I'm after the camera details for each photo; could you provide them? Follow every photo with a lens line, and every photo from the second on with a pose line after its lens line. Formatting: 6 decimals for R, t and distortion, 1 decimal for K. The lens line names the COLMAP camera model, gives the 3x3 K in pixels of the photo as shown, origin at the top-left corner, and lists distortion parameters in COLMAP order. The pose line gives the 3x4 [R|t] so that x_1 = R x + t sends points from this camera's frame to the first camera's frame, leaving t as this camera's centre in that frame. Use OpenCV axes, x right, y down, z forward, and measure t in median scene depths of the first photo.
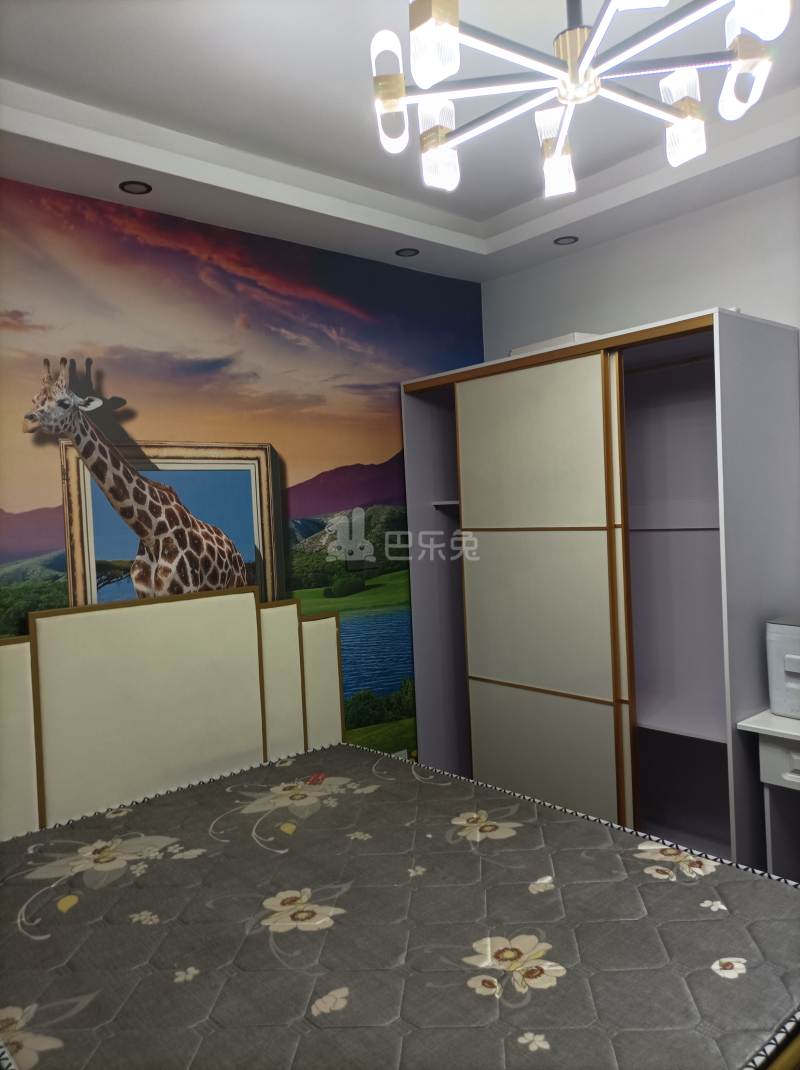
lens RADIAL K [[798.4, 0, 397.0], [0, 798.4, 531.1], [0, 0, 1]] dist [0.028413, -0.007203]
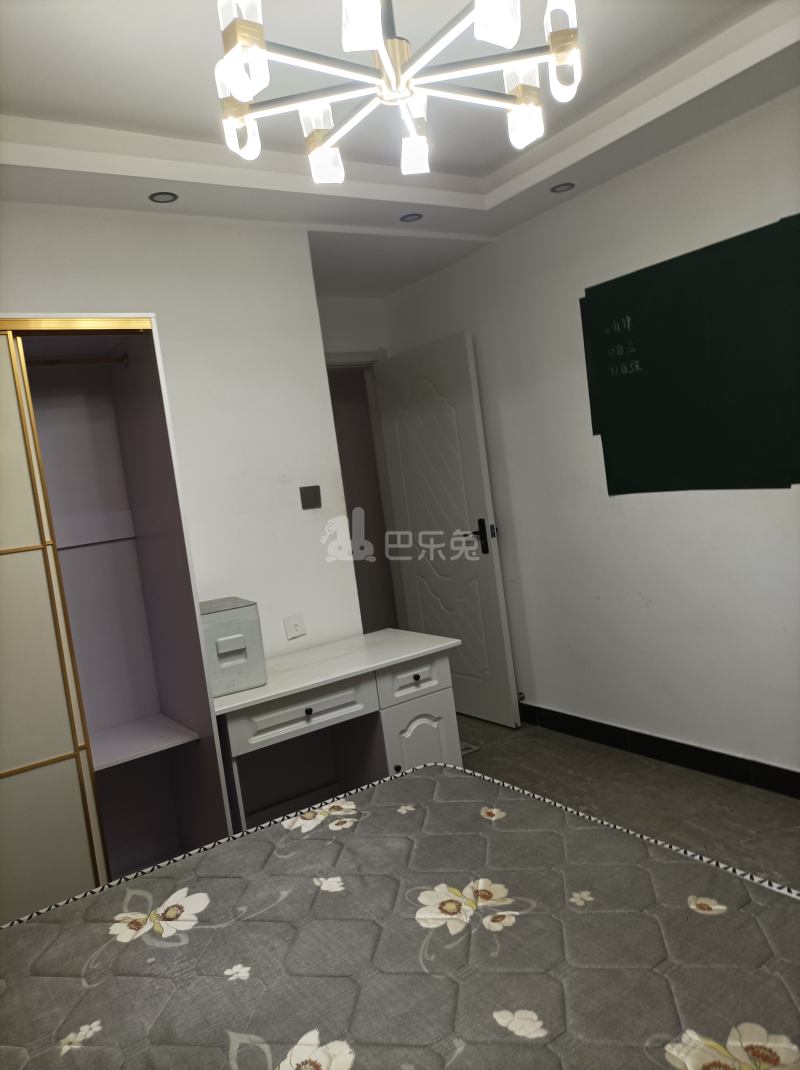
lens RADIAL K [[798.4, 0, 397.0], [0, 798.4, 531.1], [0, 0, 1]] dist [0.028413, -0.007203]
pose [[0.136872, -0.036566, 0.989914, -0.518821], [0.158722, 0.987217, 0.014520, 0.026863], [-0.977790, 0.155134, 0.140926, 0.529863]]
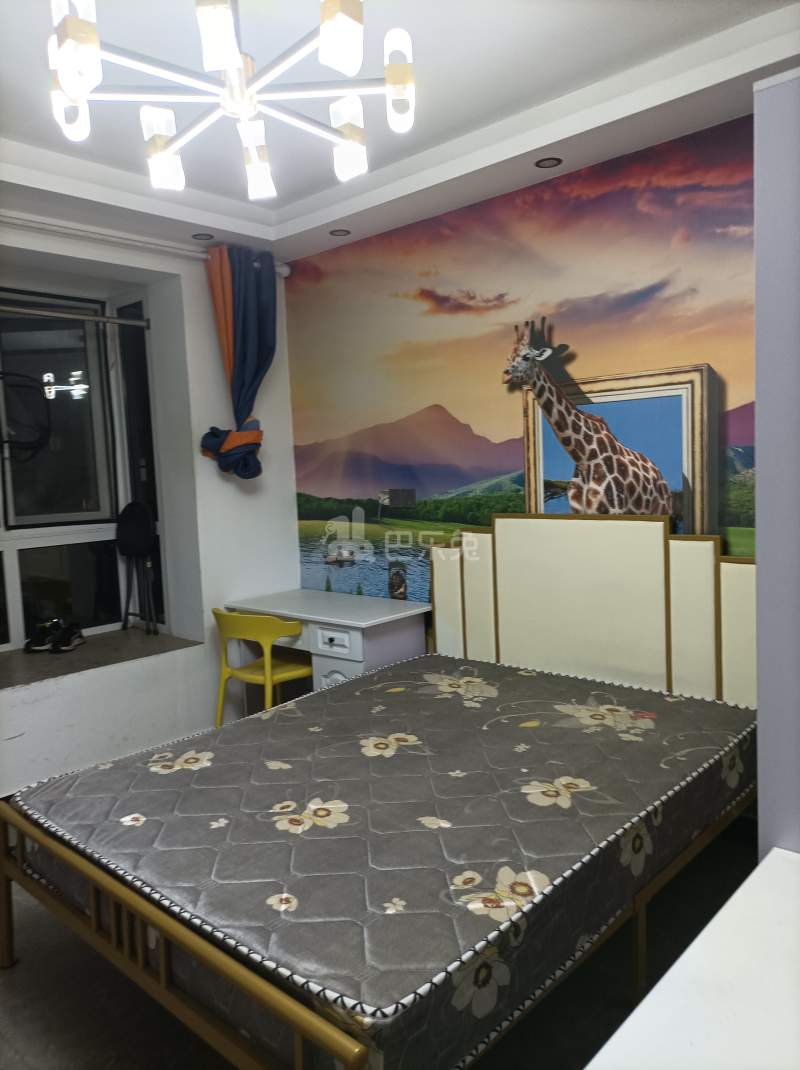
lens RADIAL K [[798.4, 0, 397.0], [0, 798.4, 531.1], [0, 0, 1]] dist [0.028413, -0.007203]
pose [[0.097214, 0.129659, -0.986782, 0.835342], [0.012498, 0.991240, 0.131477, -0.050363], [0.995185, -0.025114, 0.094742, 0.627207]]
